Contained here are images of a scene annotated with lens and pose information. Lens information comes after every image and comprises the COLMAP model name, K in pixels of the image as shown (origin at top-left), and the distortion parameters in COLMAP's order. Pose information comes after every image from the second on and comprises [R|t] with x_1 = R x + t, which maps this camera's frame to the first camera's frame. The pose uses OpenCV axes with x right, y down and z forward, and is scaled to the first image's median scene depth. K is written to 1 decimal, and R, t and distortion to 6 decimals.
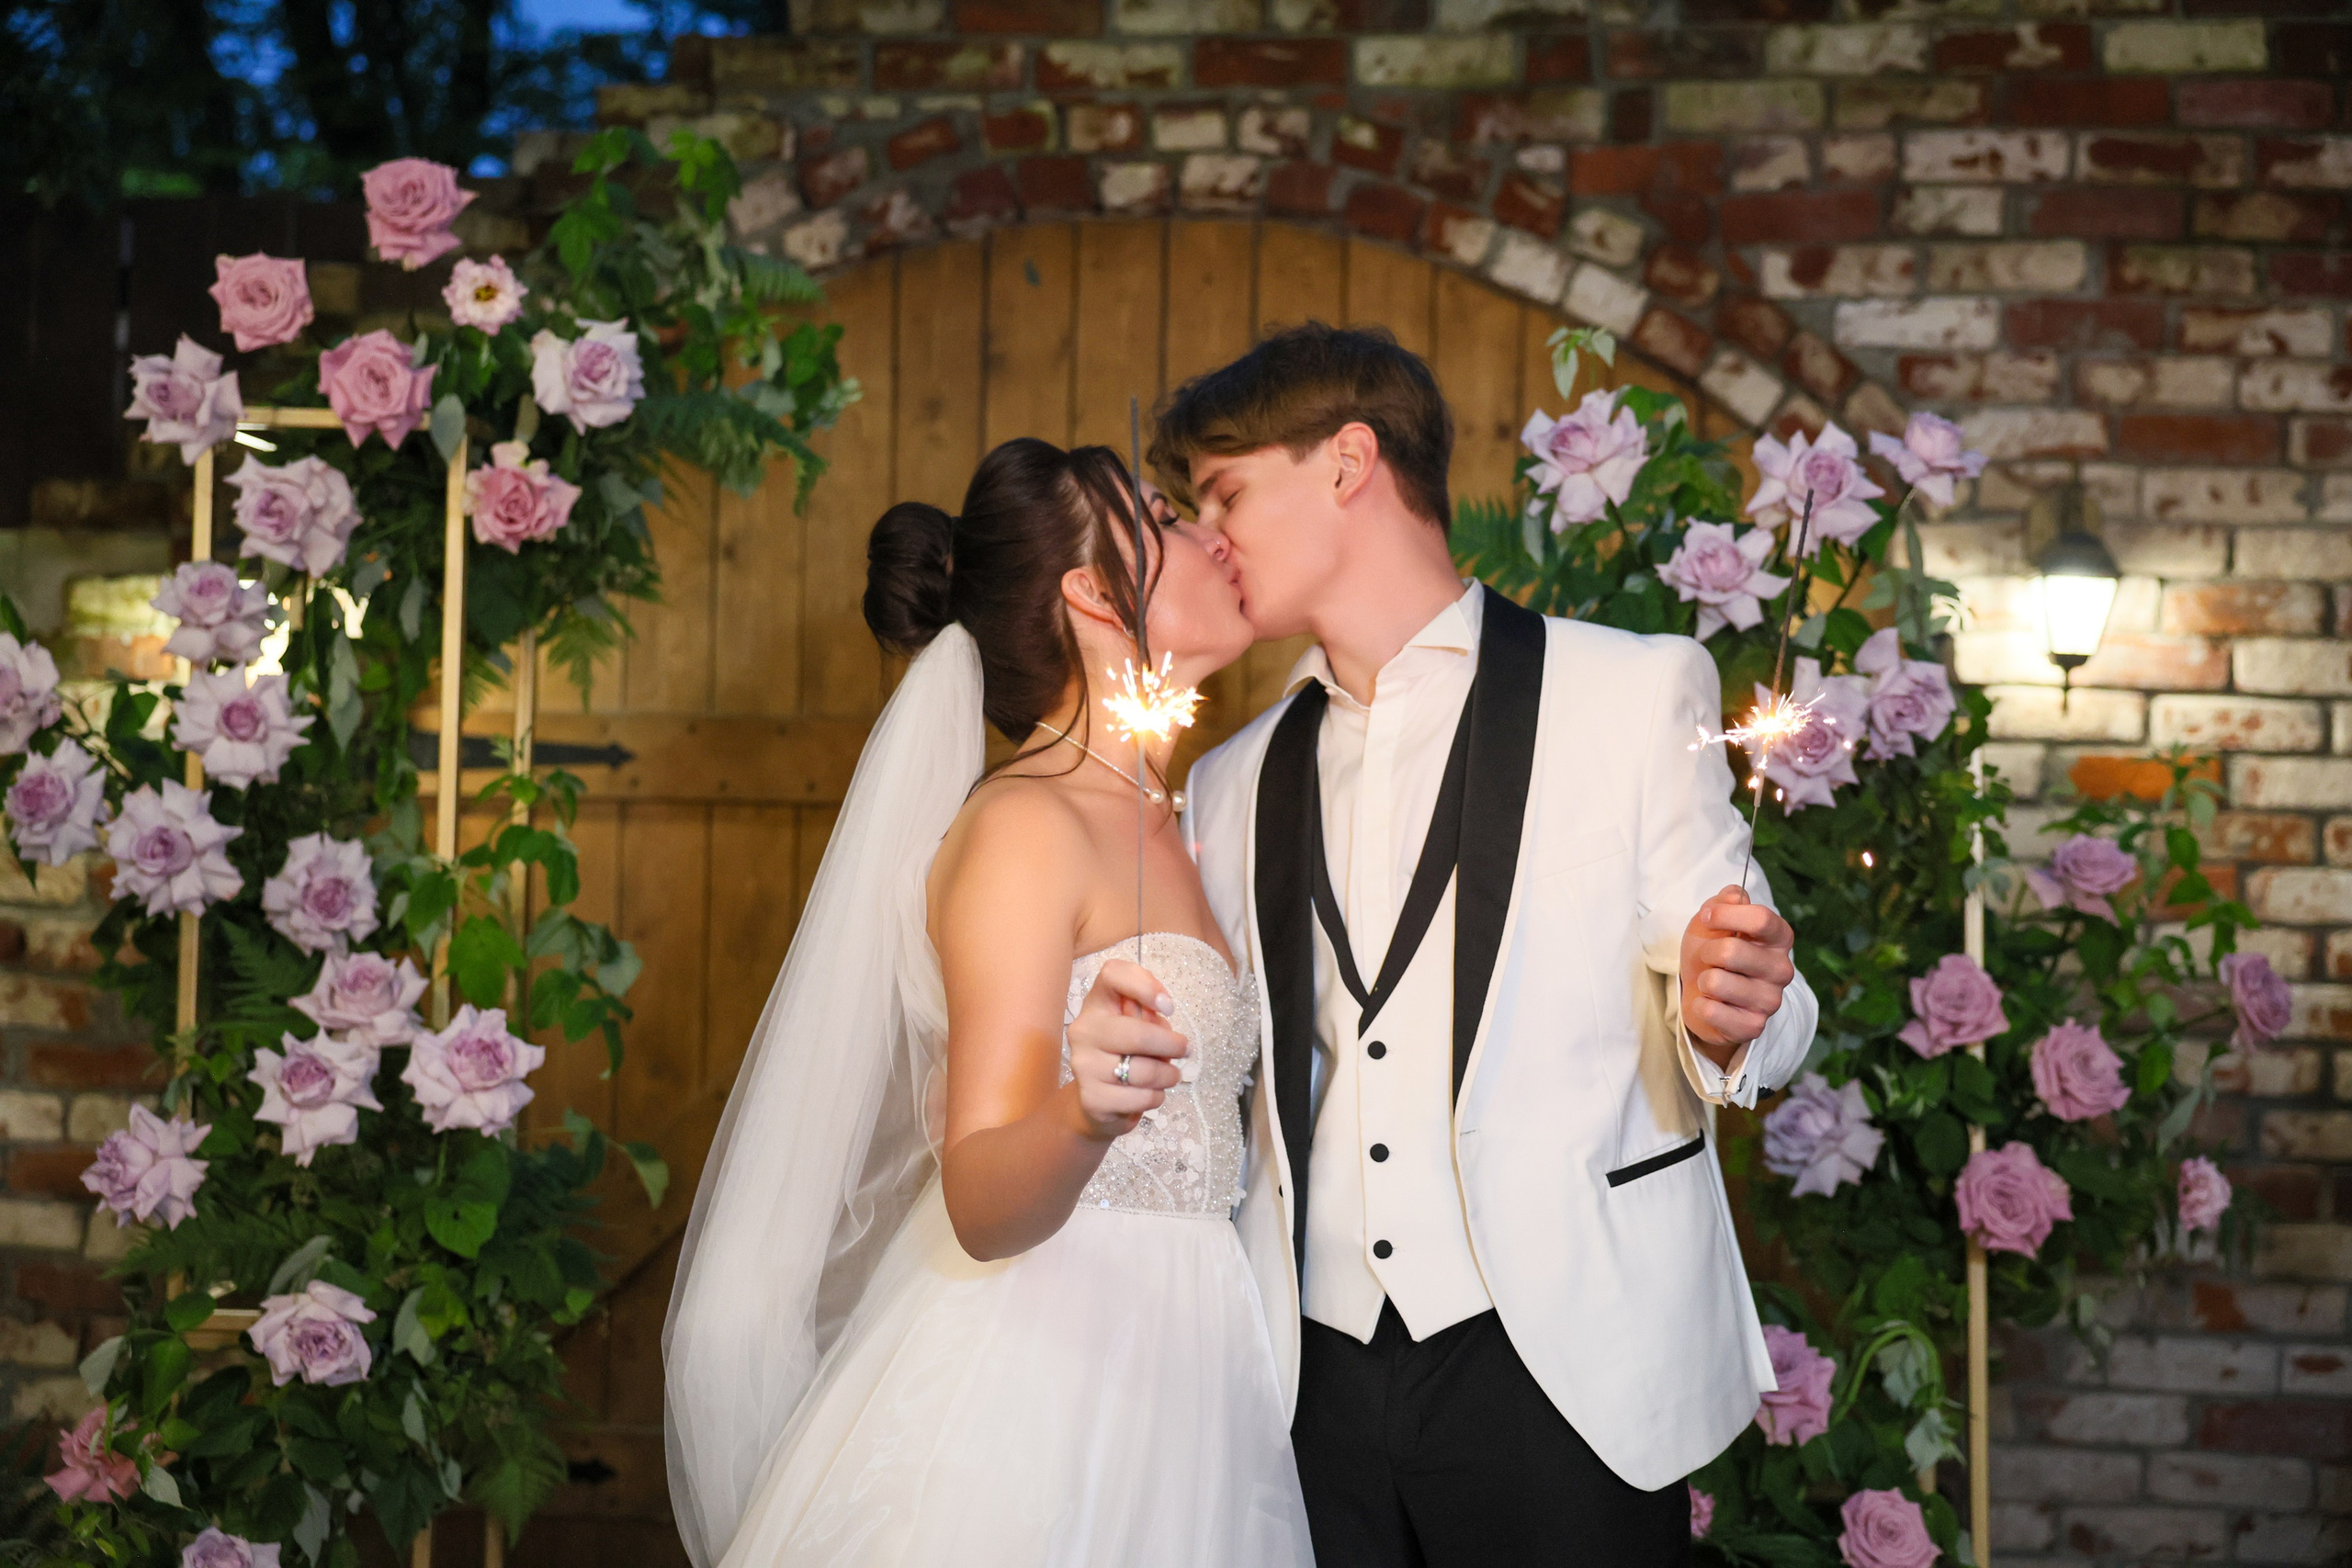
lens RADIAL K [[3245.9, 0, 1177.5], [0, 3245.9, 772.3], [0, 0, 1]] dist [0.128815, 0.000626]
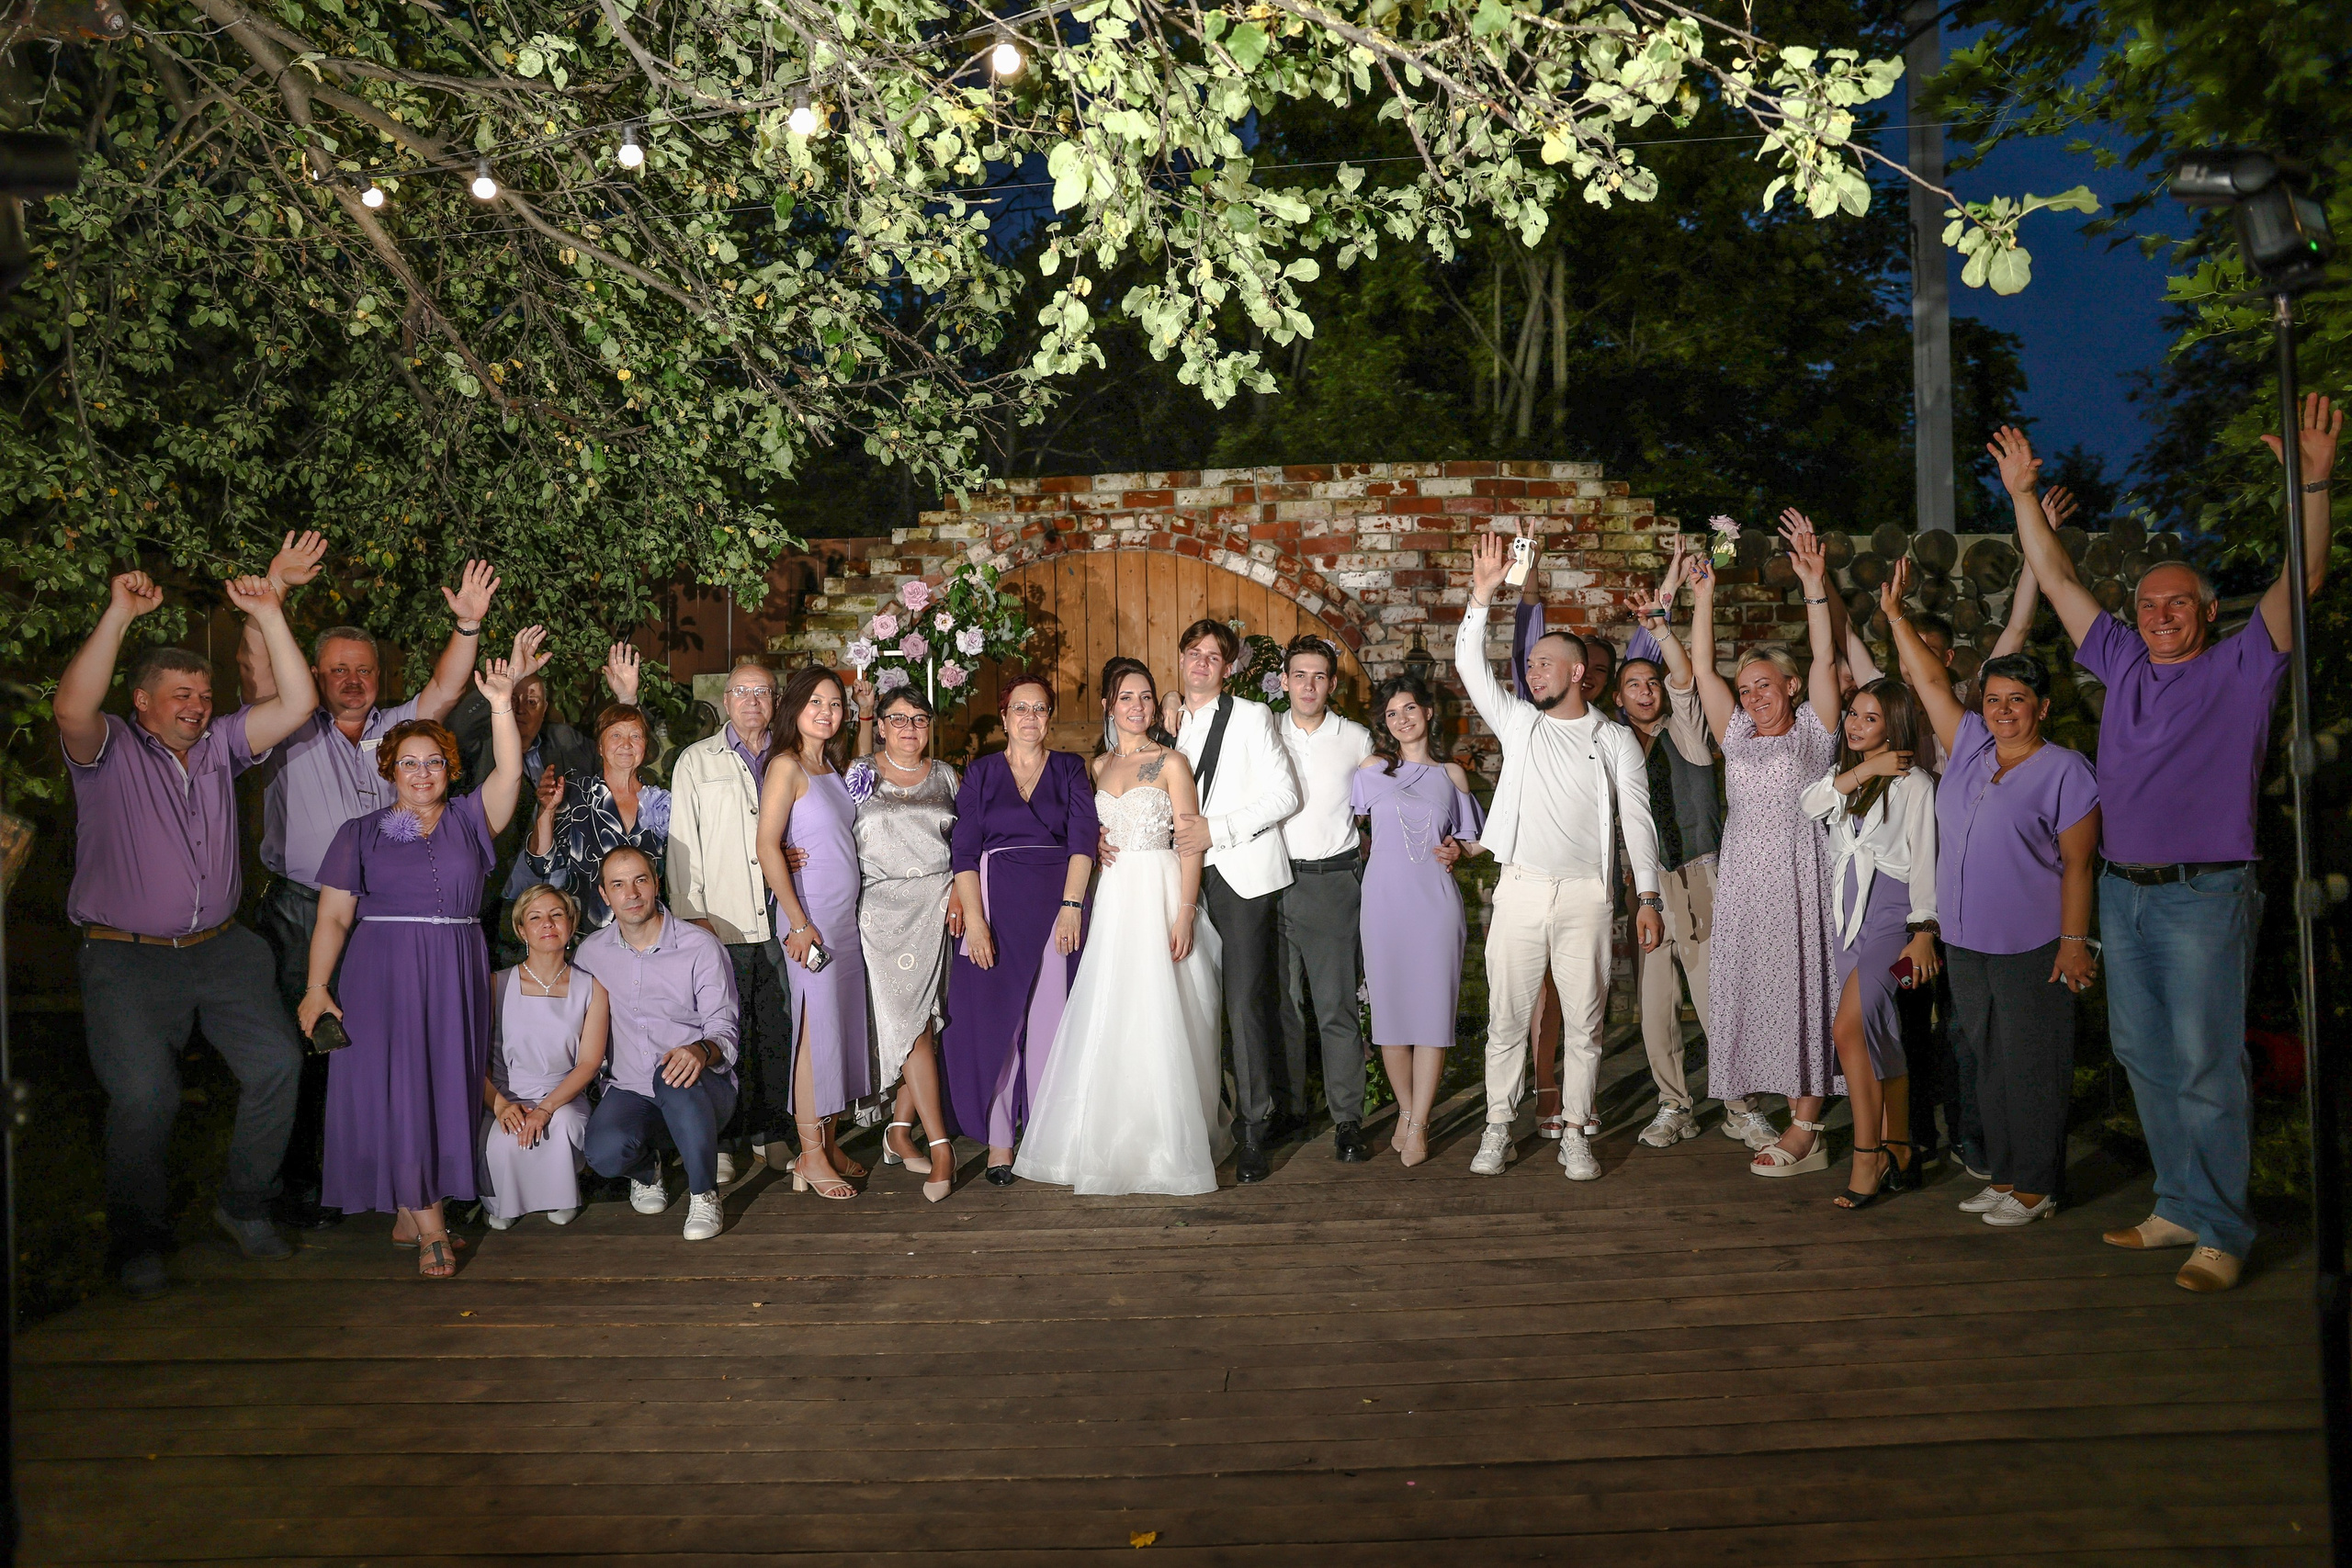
lens RADIAL K [[1518.2, 0, 1169.1], [0, 1518.2, 794.6], [0, 0, 1]] dist [-0.095817, 0.072151]
pose [[0.998420, -0.044623, 0.034154, -0.012437], [0.043103, 0.998100, 0.044032, -0.007960], [-0.036054, -0.042491, 0.998446, -0.401974]]
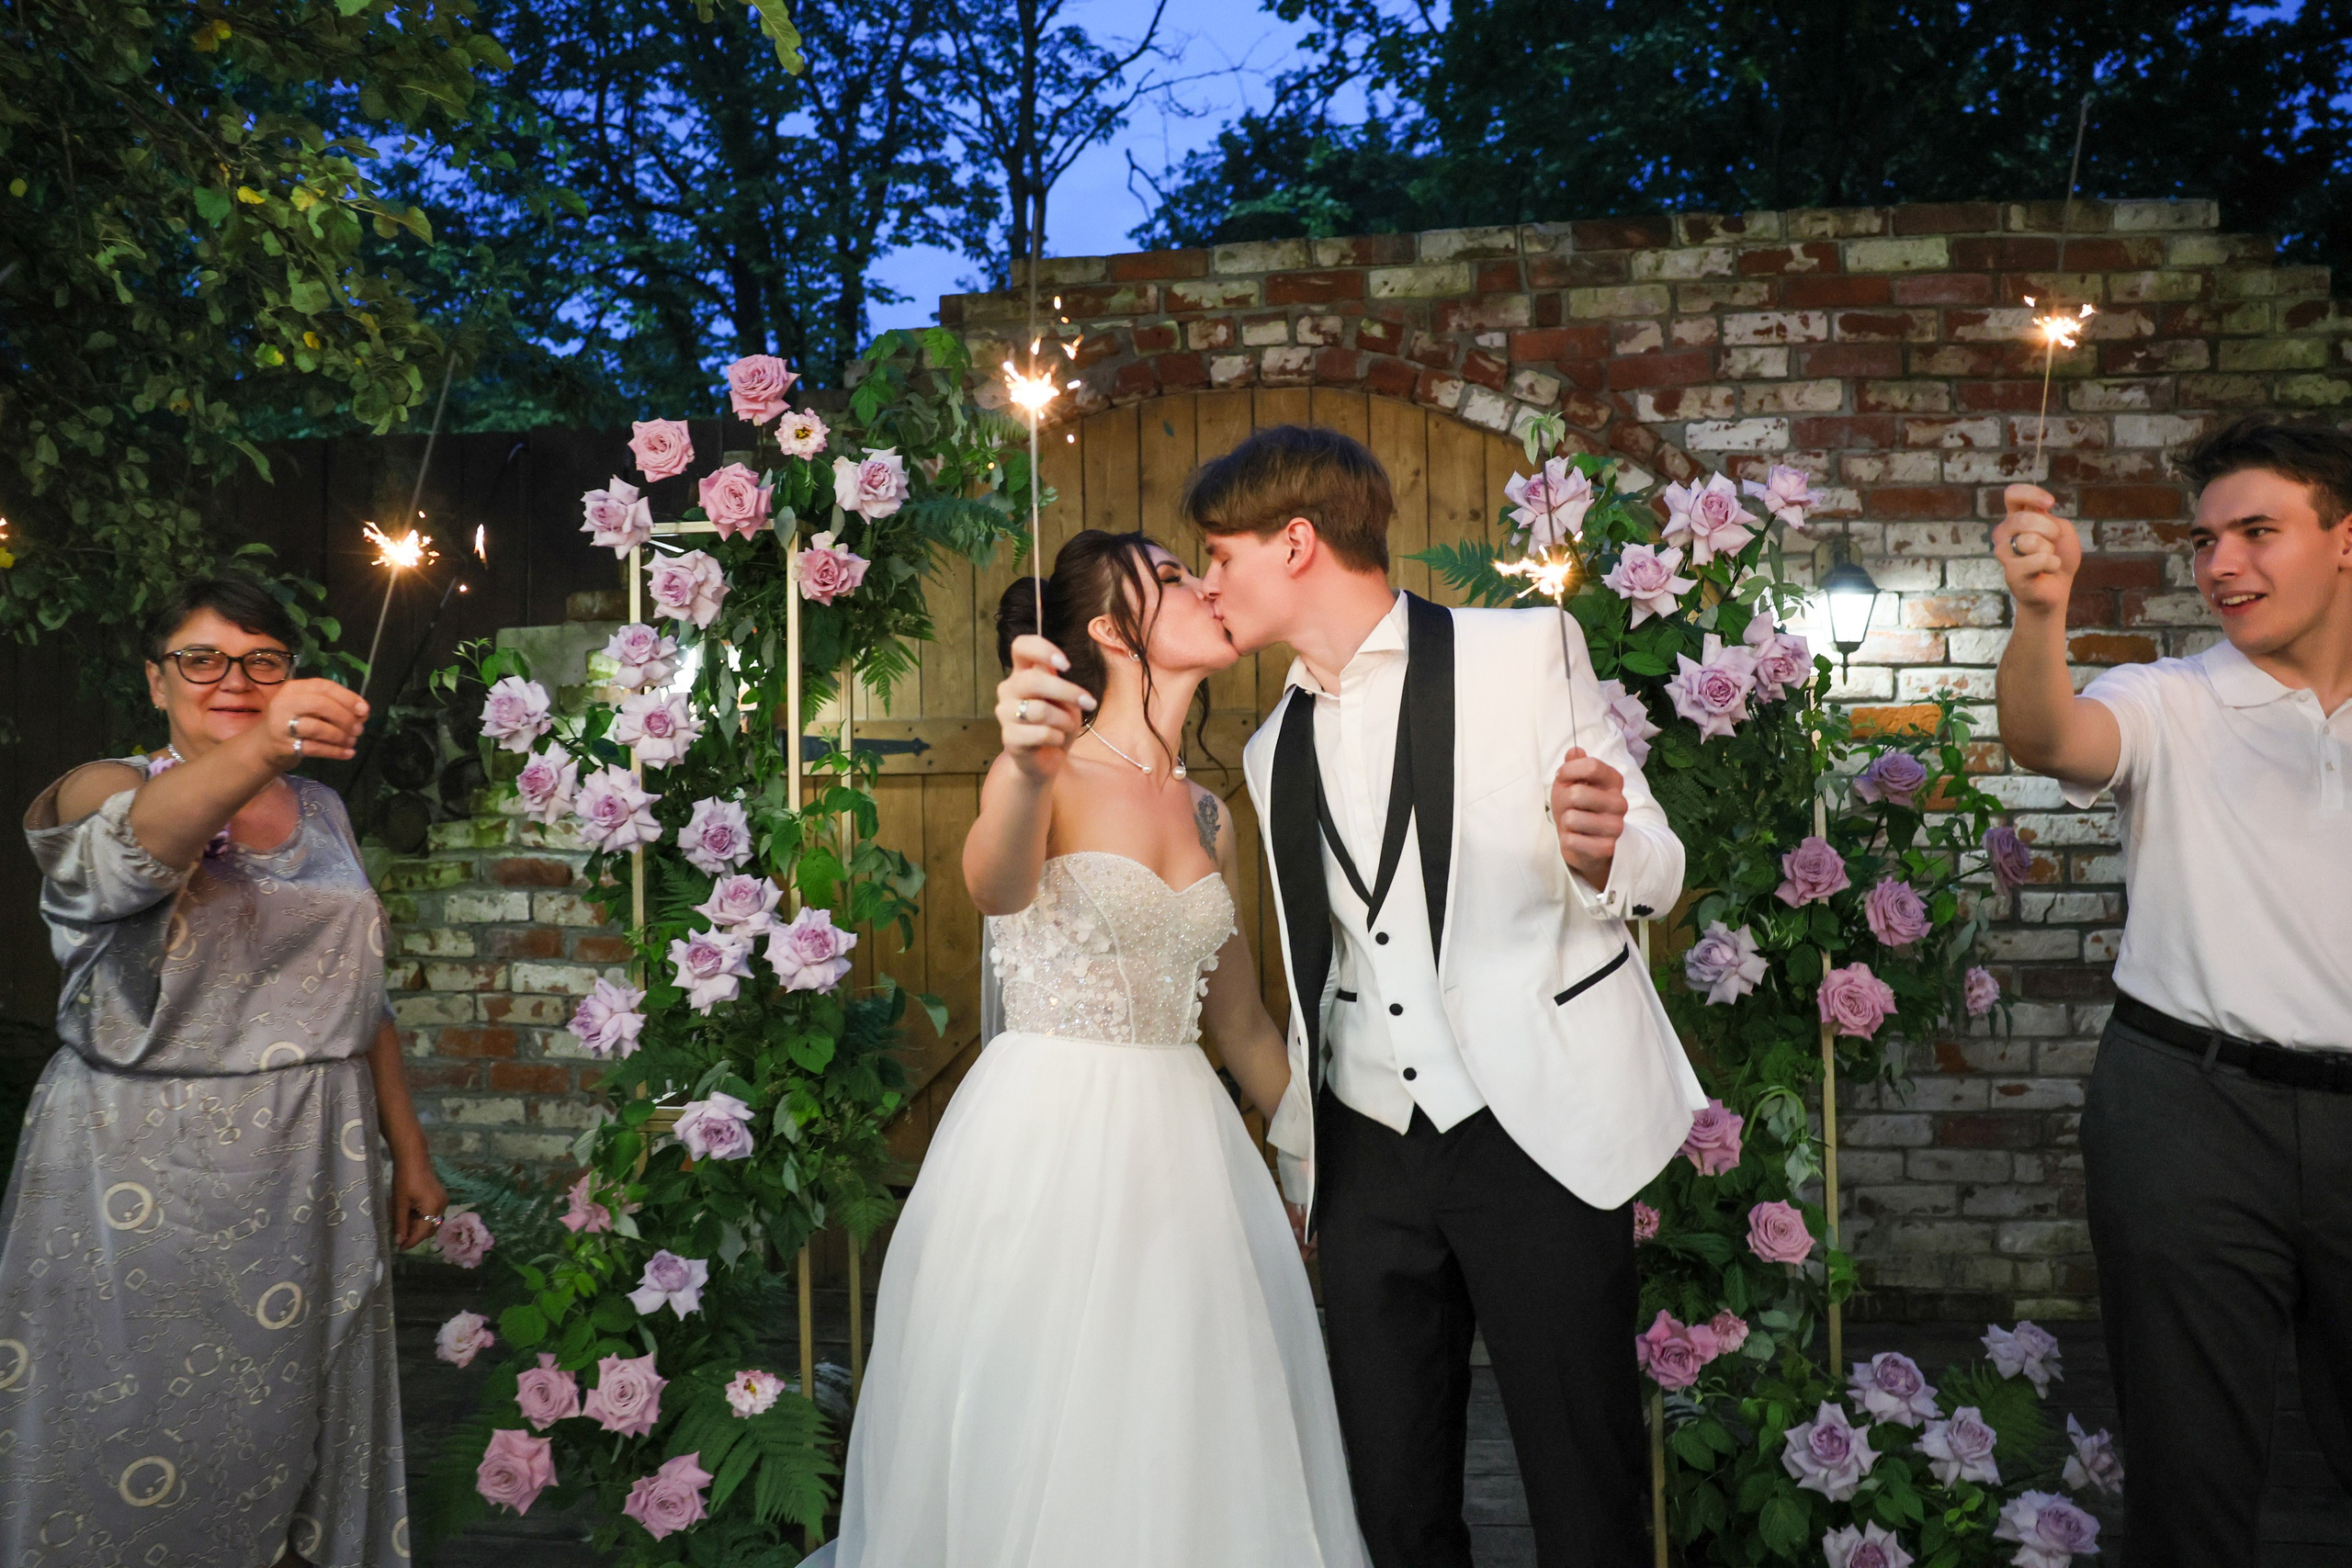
lens RADIAL K [[1954.5, 0, 1145.1], [0, 1954.5, 777.6], [0, 0, 1]] dist [-0.105745, 0.142554]
pose [[0.997116, -0.038841, -0.065204, -0.001212], [0.039616, 0.999158, 0.010636, 0.004558], [0.064736, -0.013189, 0.997815, 0.063580]]
